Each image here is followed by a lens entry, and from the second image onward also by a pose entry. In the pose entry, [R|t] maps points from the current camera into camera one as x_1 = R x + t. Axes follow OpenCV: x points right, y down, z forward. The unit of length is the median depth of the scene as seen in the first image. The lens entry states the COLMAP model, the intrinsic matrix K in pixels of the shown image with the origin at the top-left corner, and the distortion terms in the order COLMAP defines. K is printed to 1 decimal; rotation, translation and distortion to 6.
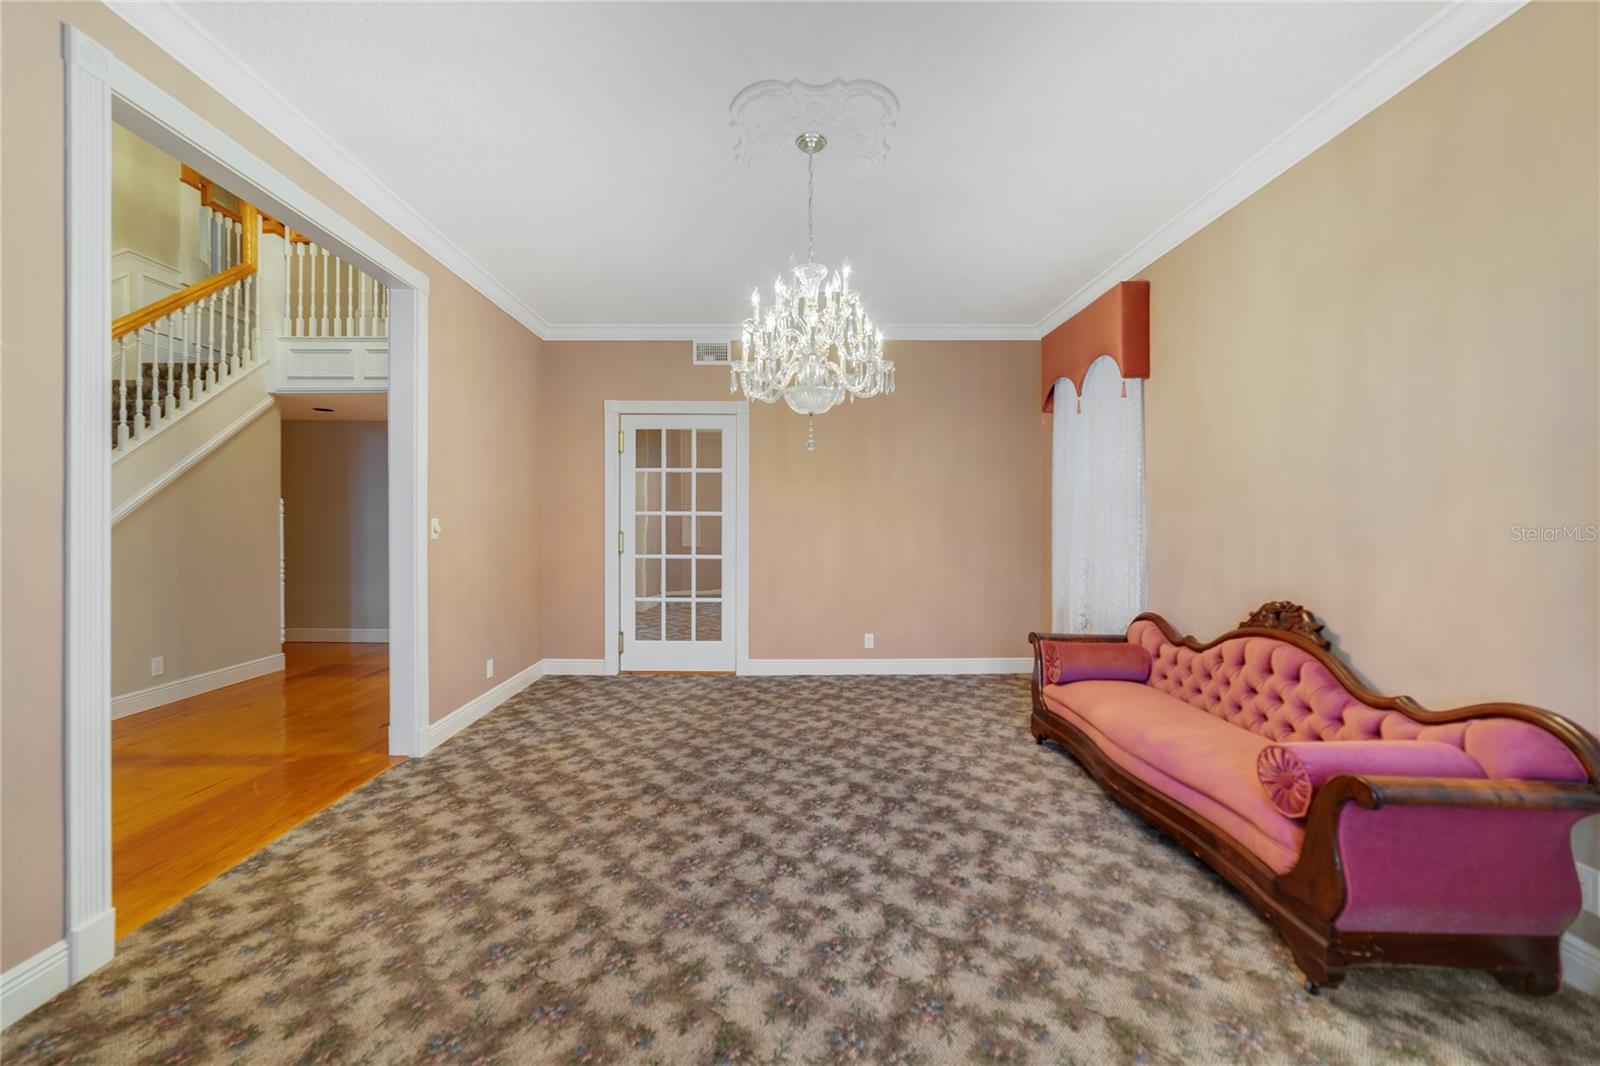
lens RADIAL K [[617.7, 0, 788.0], [0, 617.7, 530.4], [0, 0, 1]] dist [0.001194, 0.000185]
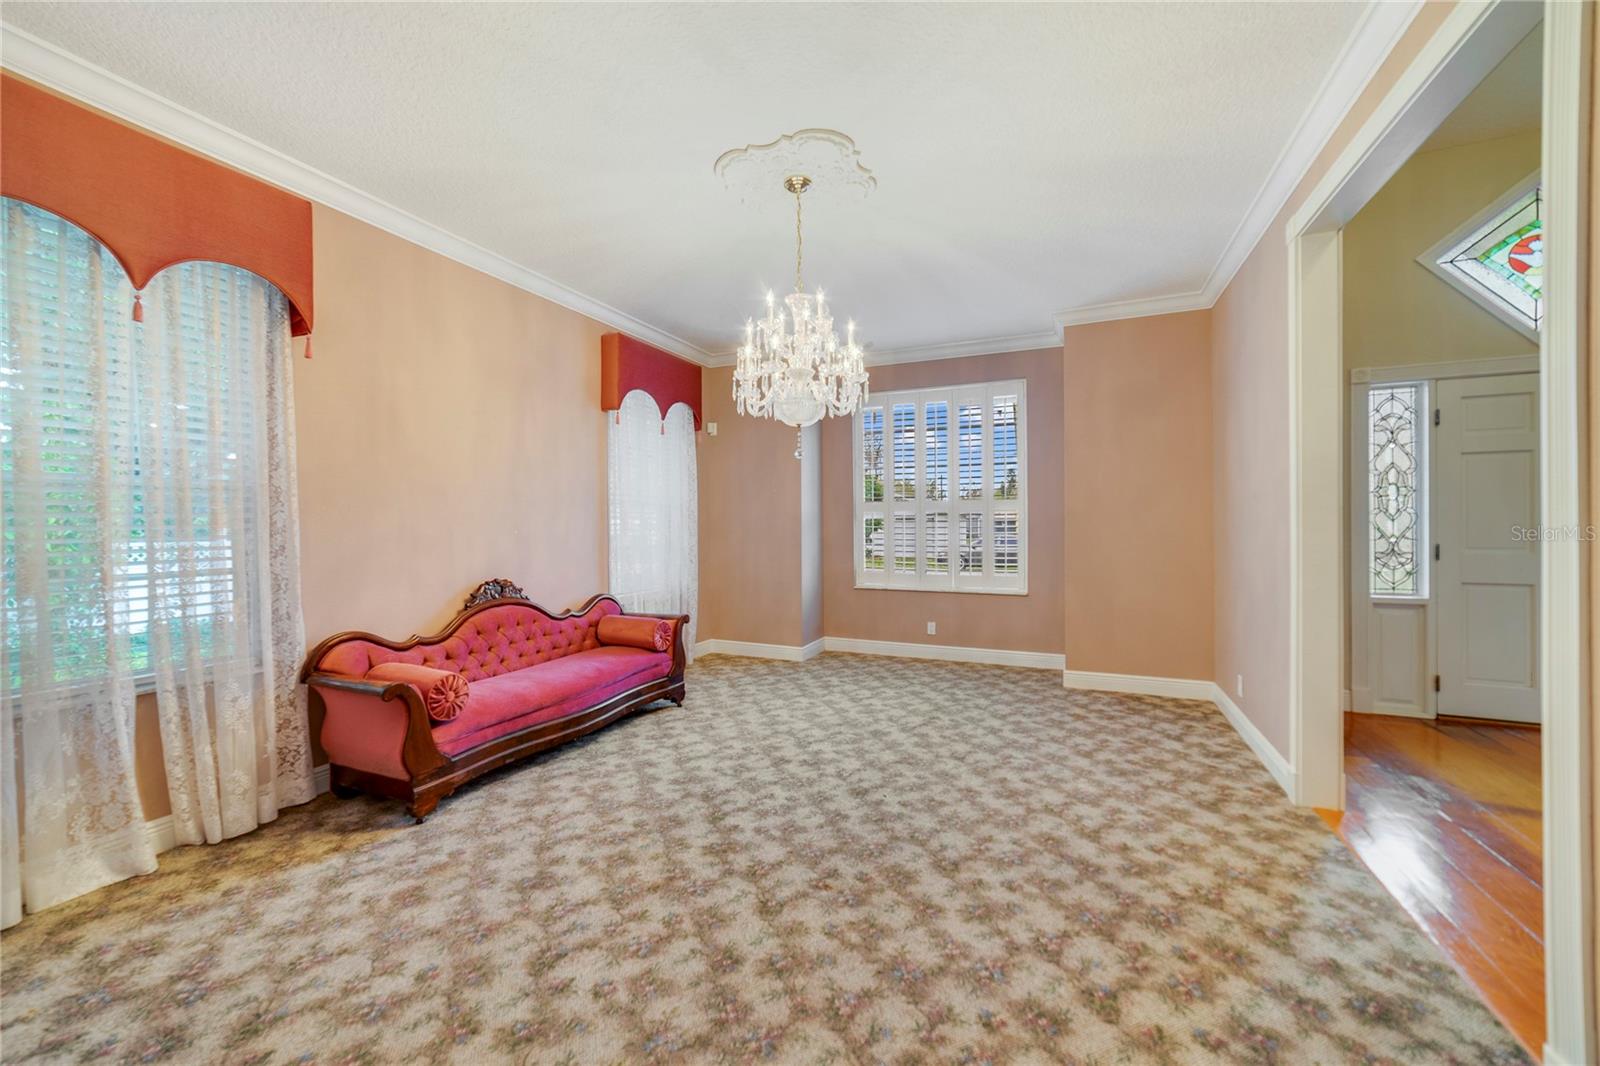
lens RADIAL K [[617.7, 0, 797.0], [0, 617.7, 528.5], [0, 0, 1]] dist [0.001194, 0.000185]
pose [[-0.909739, -0.002182, 0.415176, -0.400886], [0.006451, 0.999791, 0.019389, -0.022581], [-0.415131, 0.020317, -0.909535, 1.923092]]
